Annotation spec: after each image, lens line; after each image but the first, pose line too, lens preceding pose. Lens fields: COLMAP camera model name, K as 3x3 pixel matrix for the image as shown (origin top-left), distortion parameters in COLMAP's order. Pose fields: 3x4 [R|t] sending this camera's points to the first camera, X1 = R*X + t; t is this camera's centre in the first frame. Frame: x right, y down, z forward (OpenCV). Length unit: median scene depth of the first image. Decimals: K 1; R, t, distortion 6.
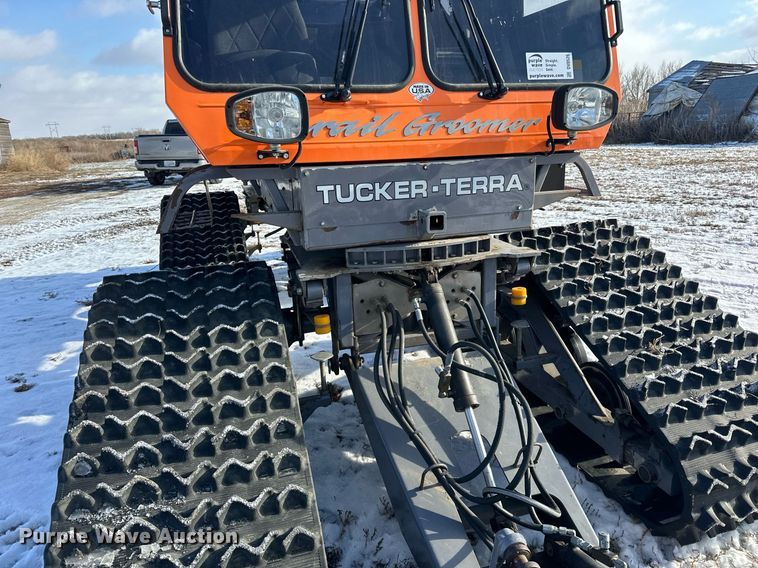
lens RADIAL K [[506.2, 0, 379.0], [0, 506.2, 284.0], [0, 0, 1]] dist [0.052468, -0.060496]
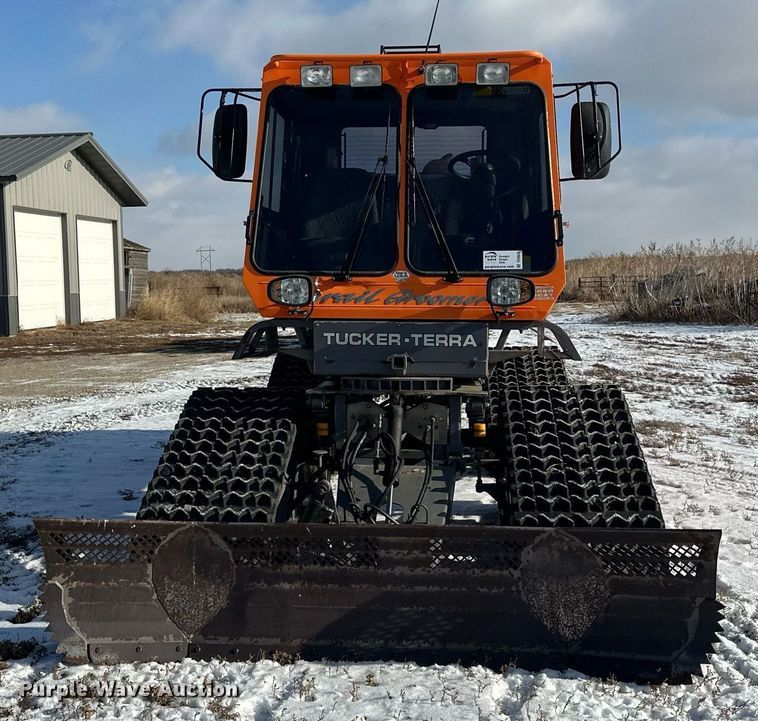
lens RADIAL K [[965.8, 0, 379.0], [0, 965.8, 360.5], [0, 0, 1]] dist [-0.018615, 0.441600]
pose [[0.931719, 0.064670, -0.357377, 0.881923], [-0.134490, 0.975500, -0.174106, 0.305803], [0.337362, 0.210282, 0.917589, -1.313203]]
